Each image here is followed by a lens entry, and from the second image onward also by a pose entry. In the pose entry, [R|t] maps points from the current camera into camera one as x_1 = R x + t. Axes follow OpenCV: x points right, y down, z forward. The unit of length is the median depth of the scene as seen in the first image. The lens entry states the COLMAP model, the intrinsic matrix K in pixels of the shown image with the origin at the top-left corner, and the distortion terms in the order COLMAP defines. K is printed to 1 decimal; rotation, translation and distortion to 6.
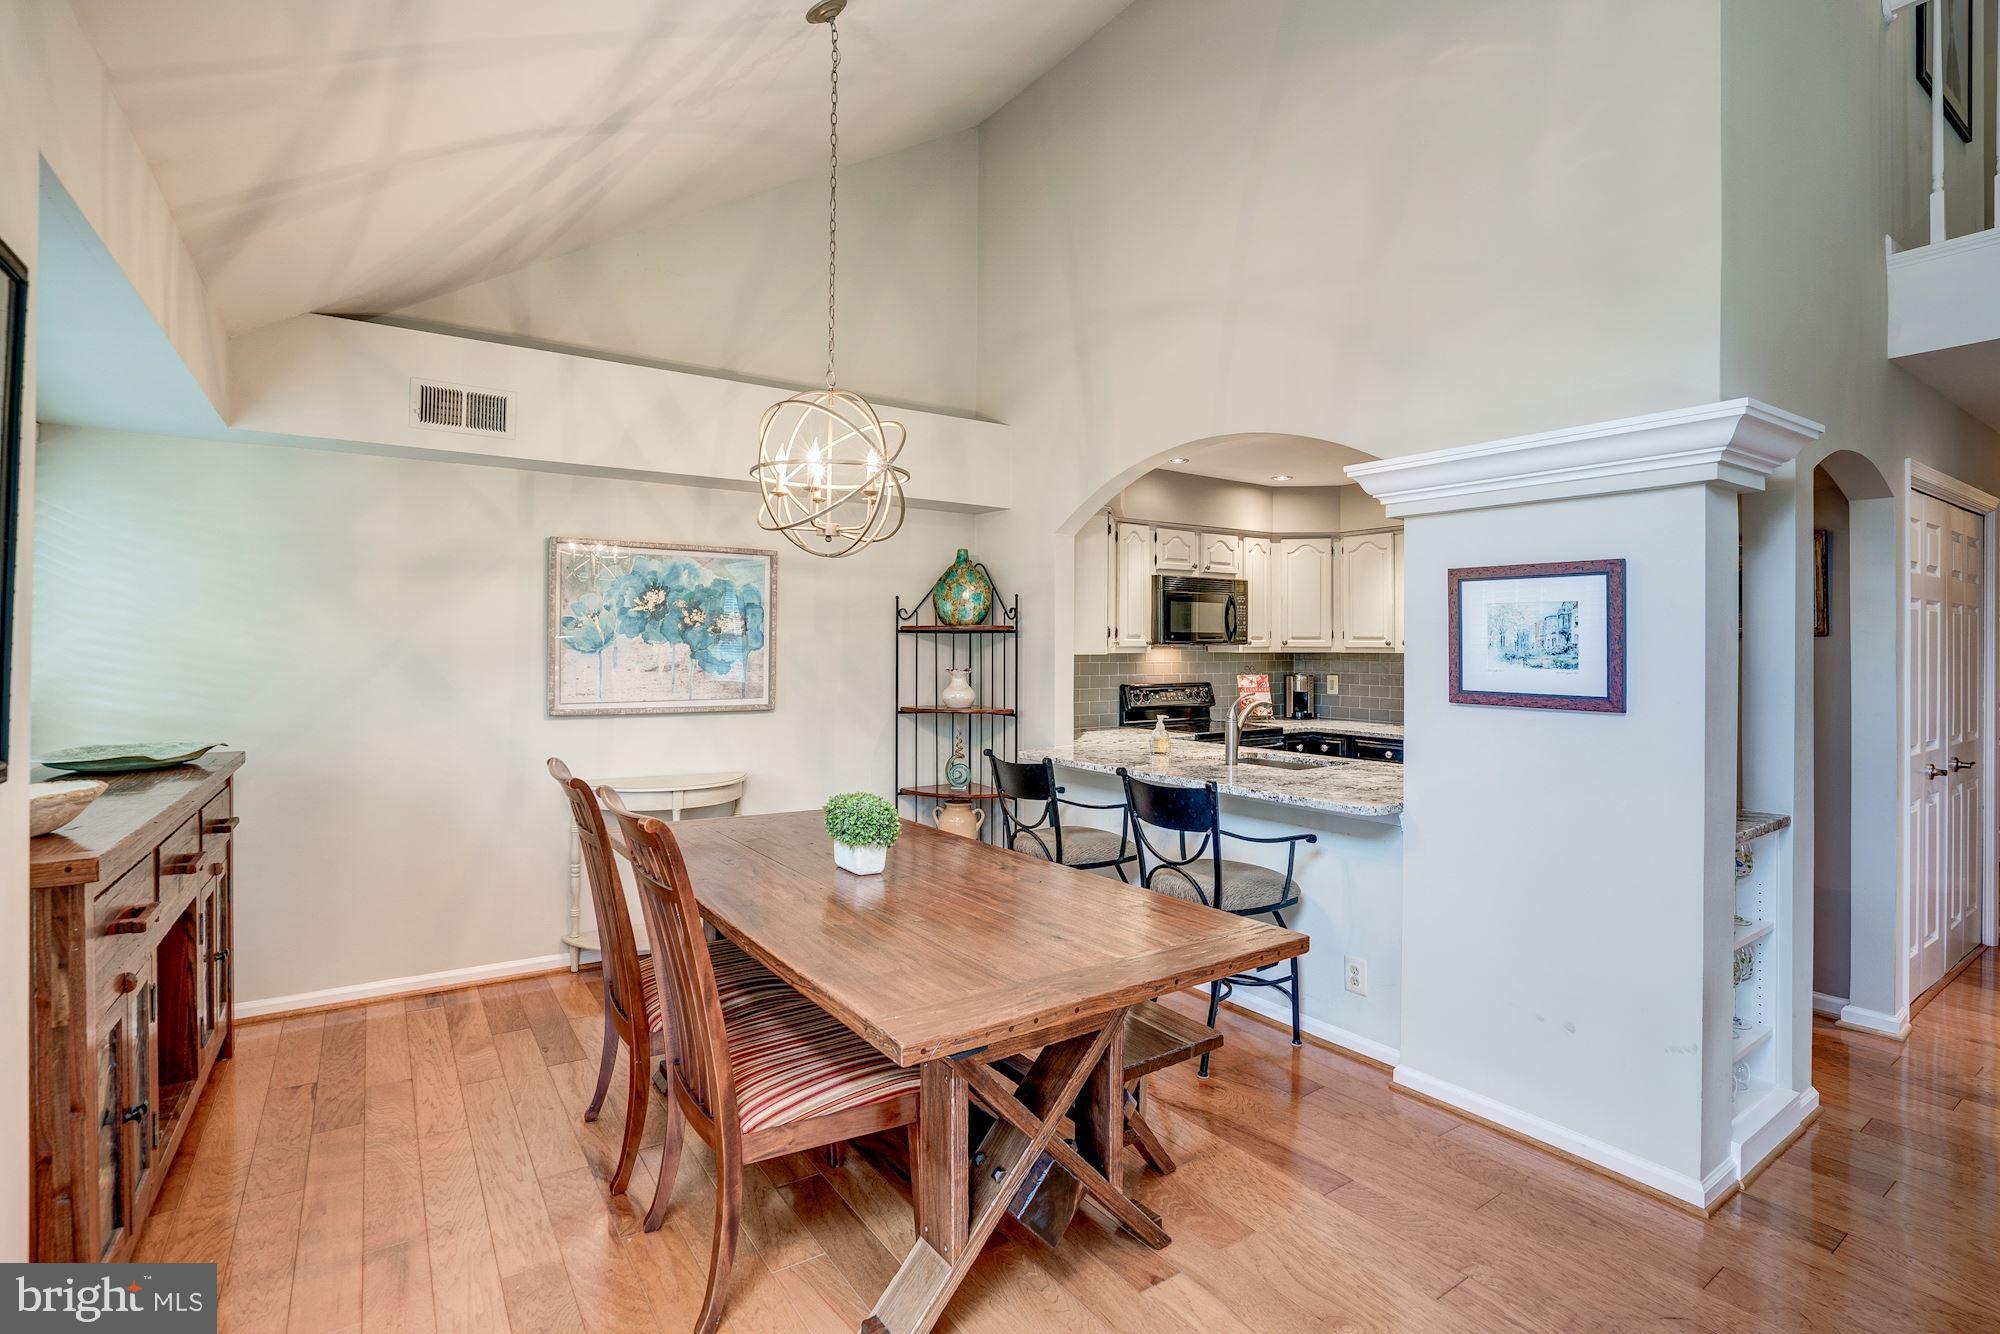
lens RADIAL K [[946.0, 0, 1020.2], [0, 946.0, 641.8], [0, 0, 1]] dist [-0.048376, 0.018534]
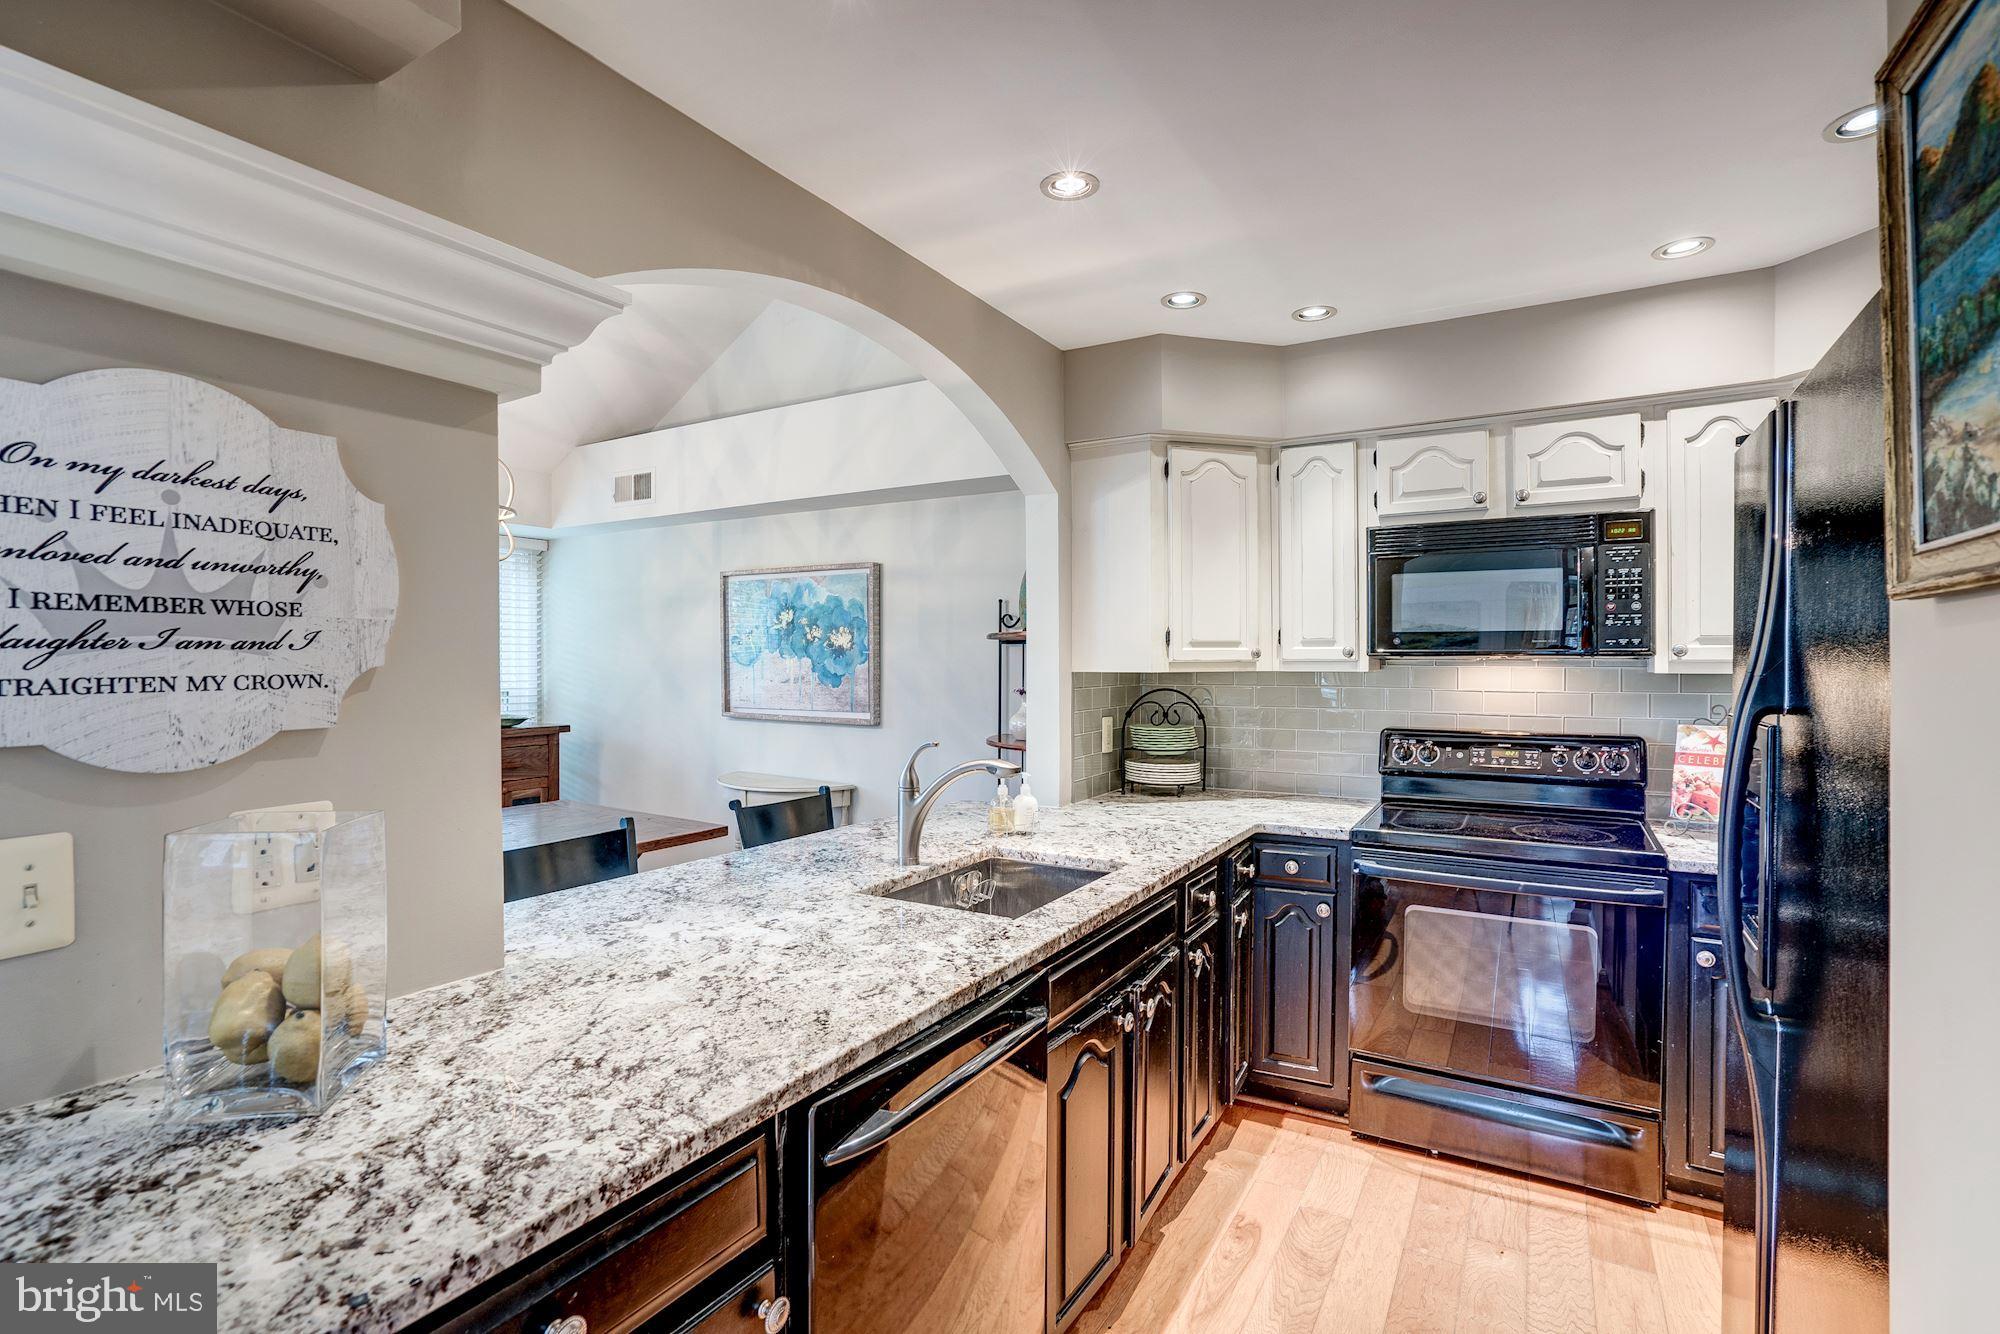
lens RADIAL K [[946.0, 0, 970.9], [0, 946.0, 675.7], [0, 0, 1]] dist [-0.048376, 0.018534]
pose [[0.377265, 0.011458, -0.926034, 0.719959], [-0.000224, 0.999925, 0.012281, 0.009126], [0.926105, -0.004426, 0.377239, 0.761488]]
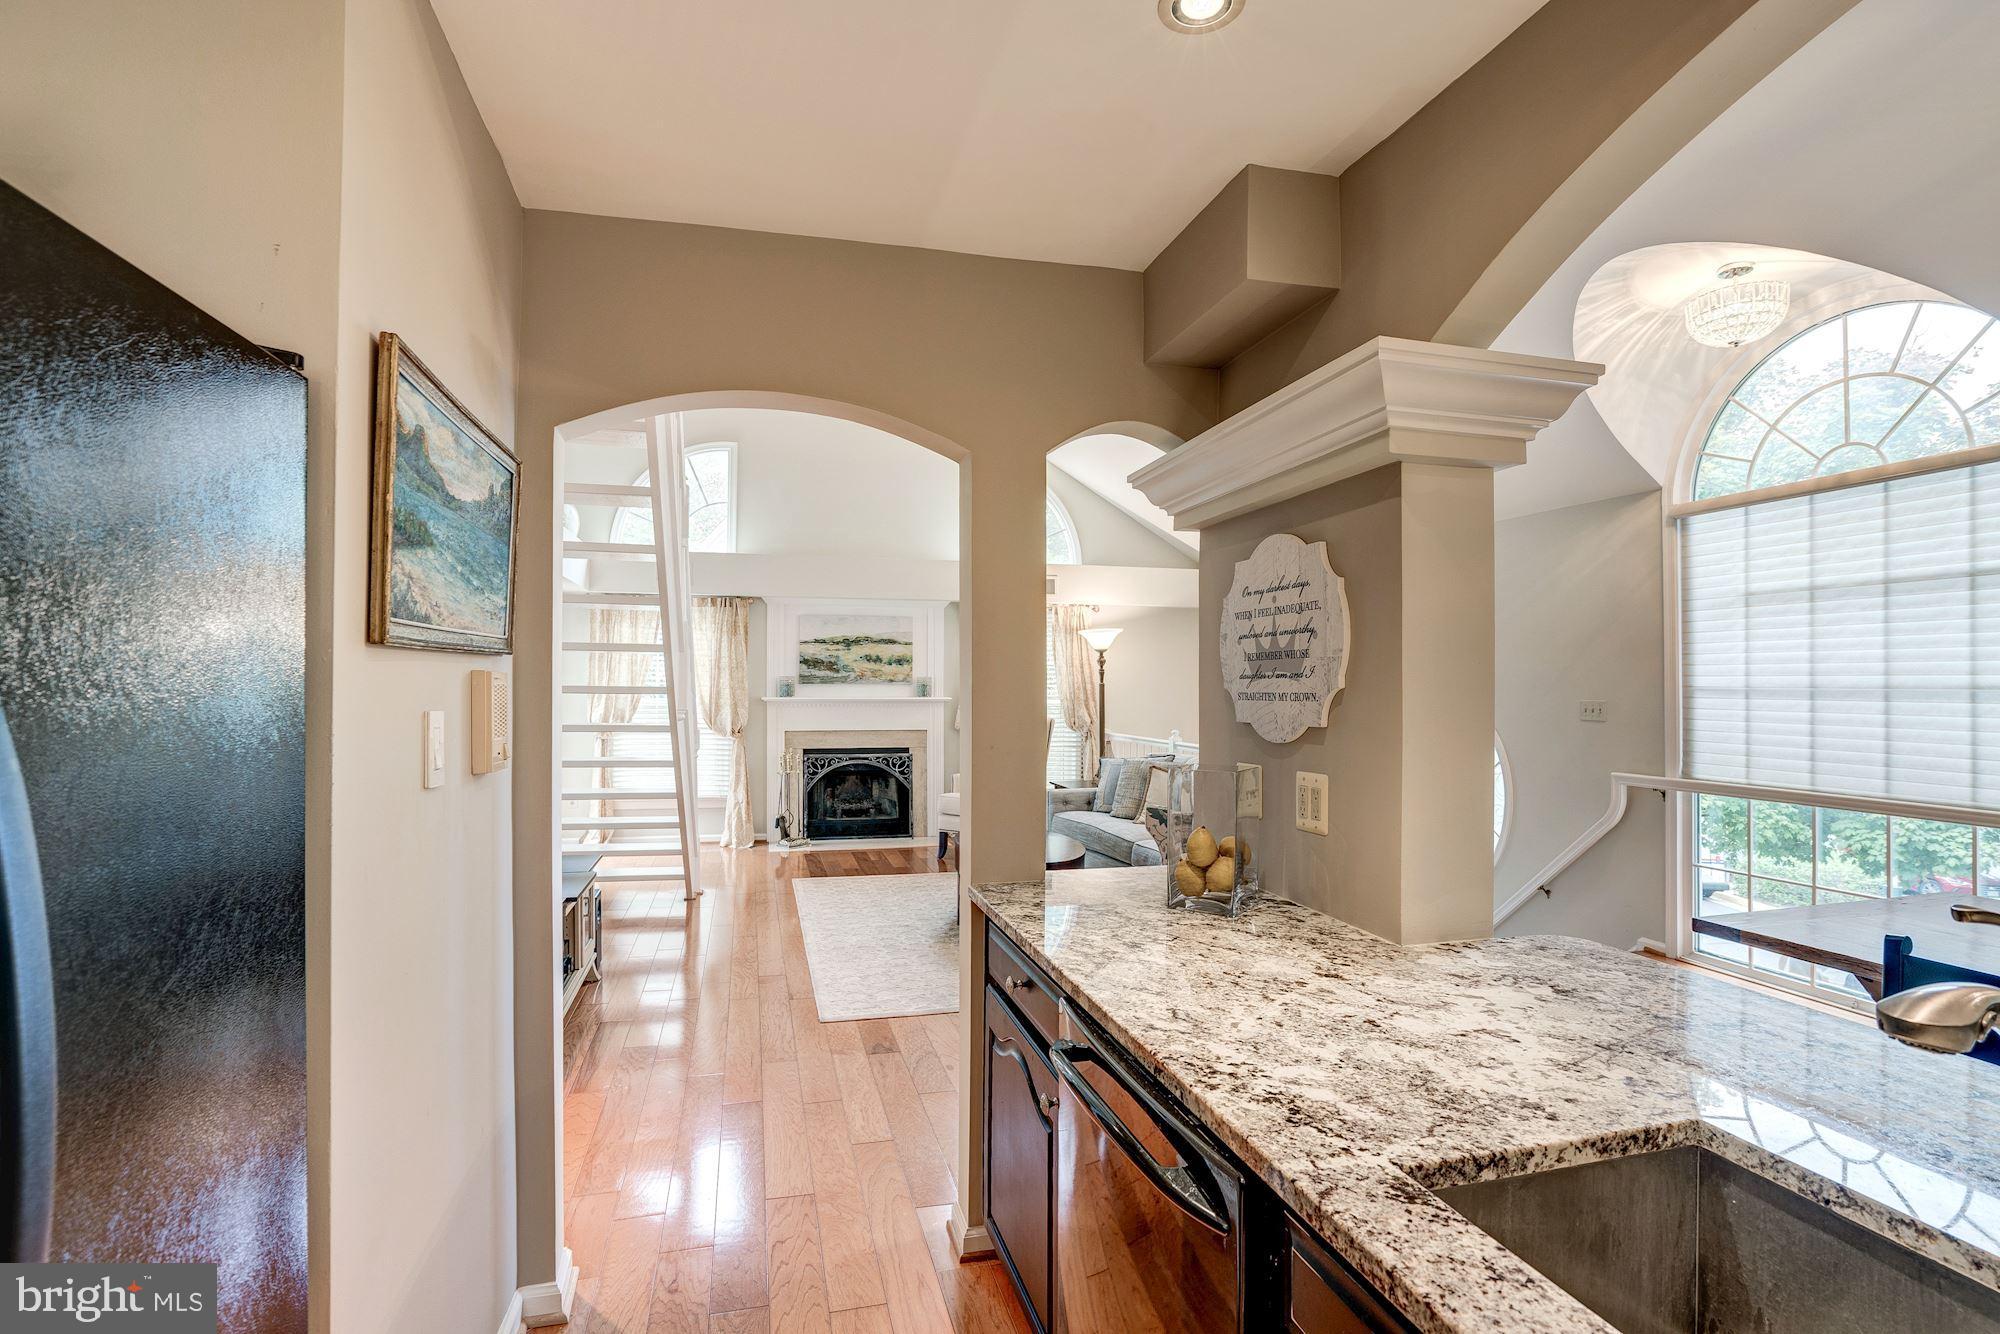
lens RADIAL K [[946.0, 0, 1008.3], [0, 946.0, 676.2], [0, 0, 1]] dist [-0.048376, 0.018534]
pose [[-0.932665, -0.004016, 0.360722, 0.338787], [-0.008760, 0.999895, -0.011516, 0.010739], [-0.360638, -0.013900, -0.932602, 1.184359]]
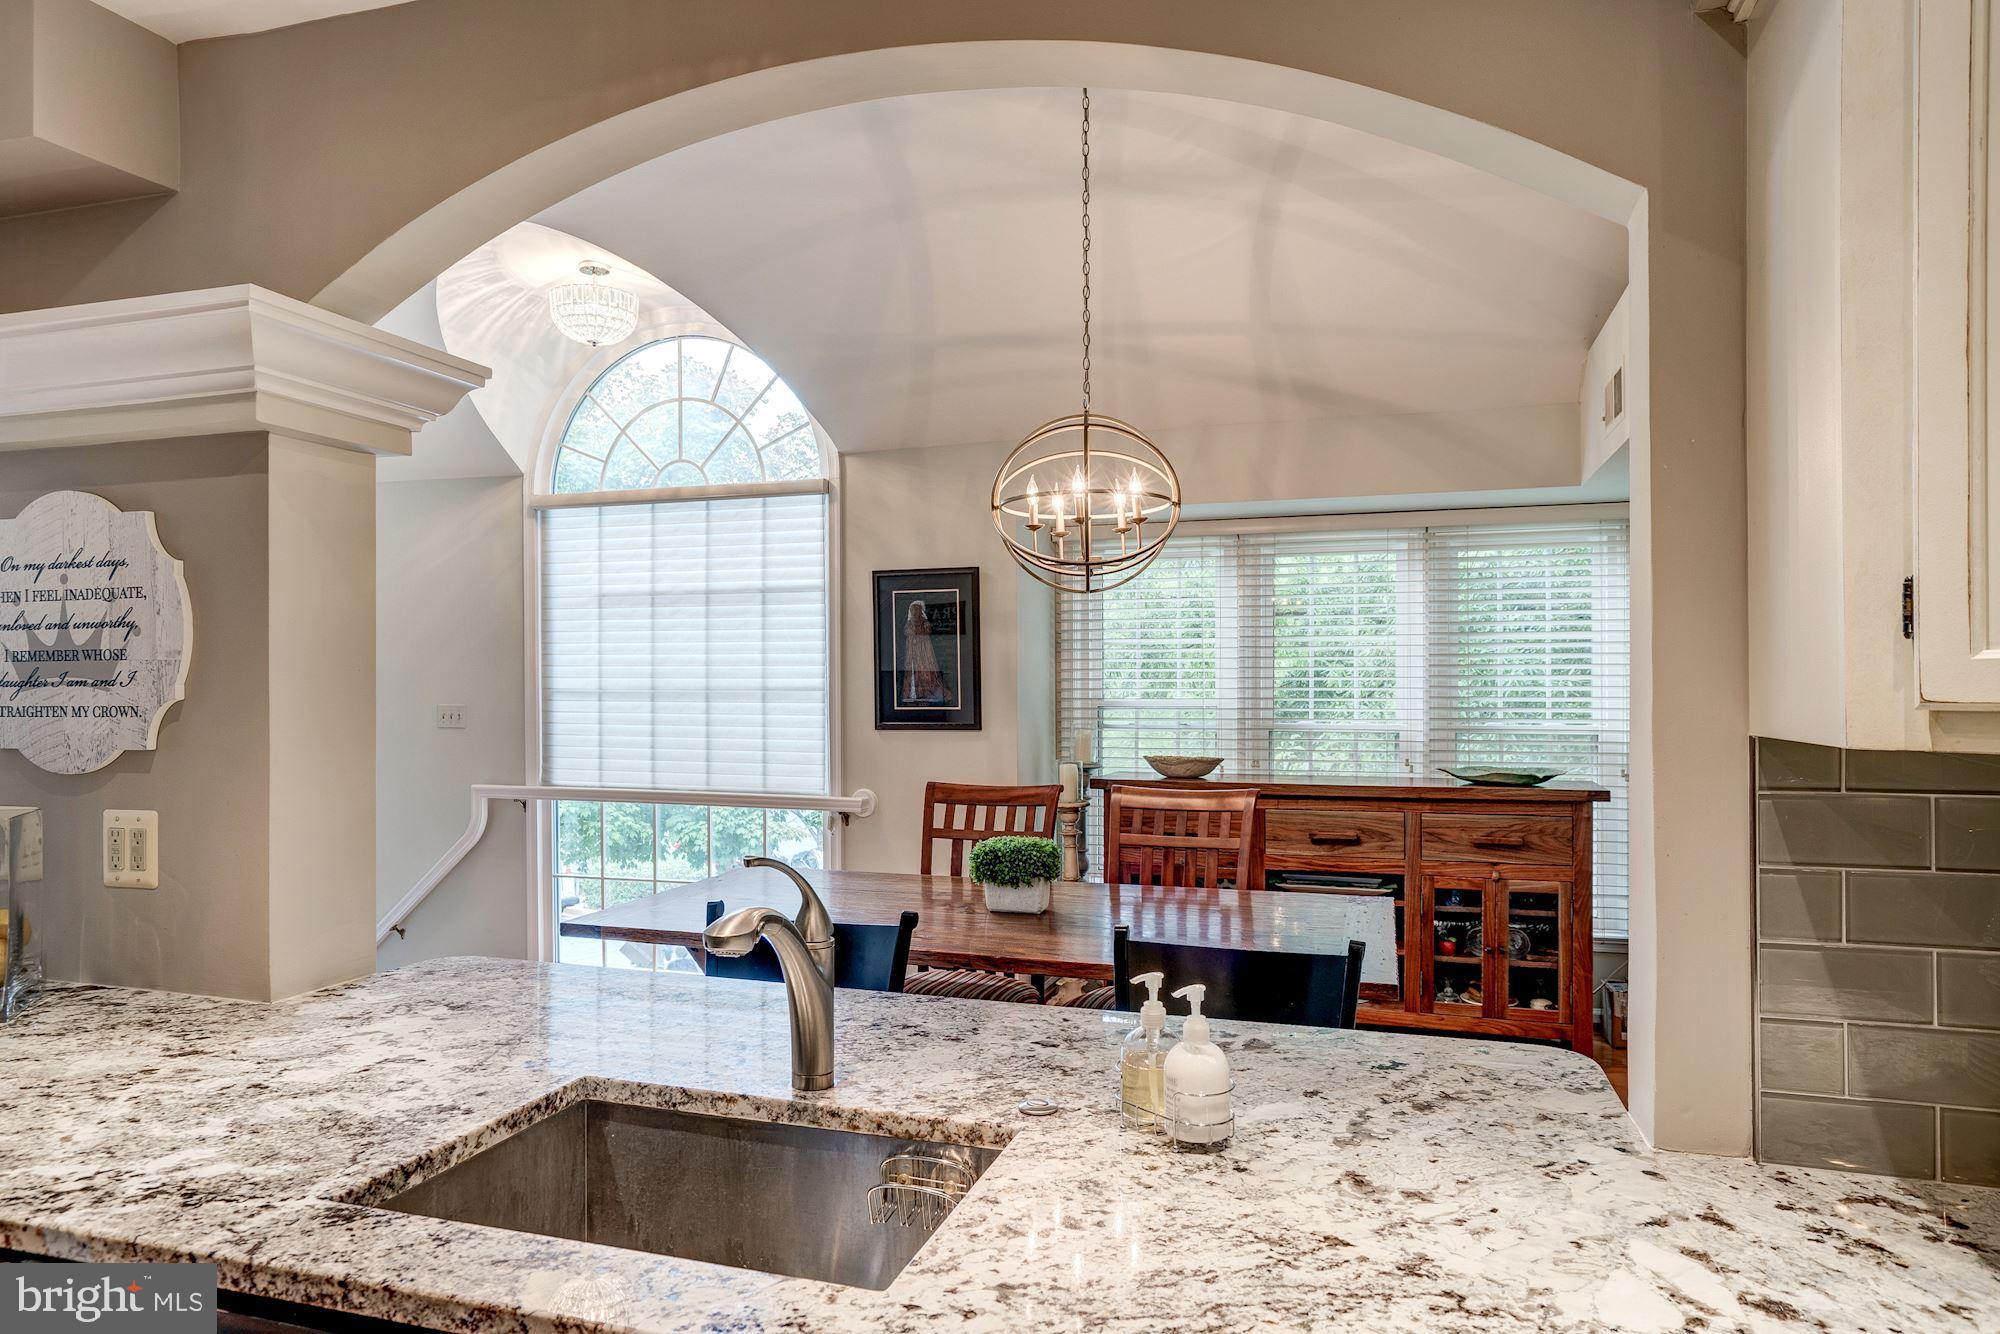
lens RADIAL K [[1199.3, 0, 986.3], [0, 1199.3, 691.7], [0, 0, 1]] dist [-0.008823, 0.020990]
pose [[-0.812394, -0.000126, -0.583108, 0.369868], [-0.000010, 1.000000, -0.000202, 0.006863], [0.583108, -0.000158, -0.812394, 1.257612]]
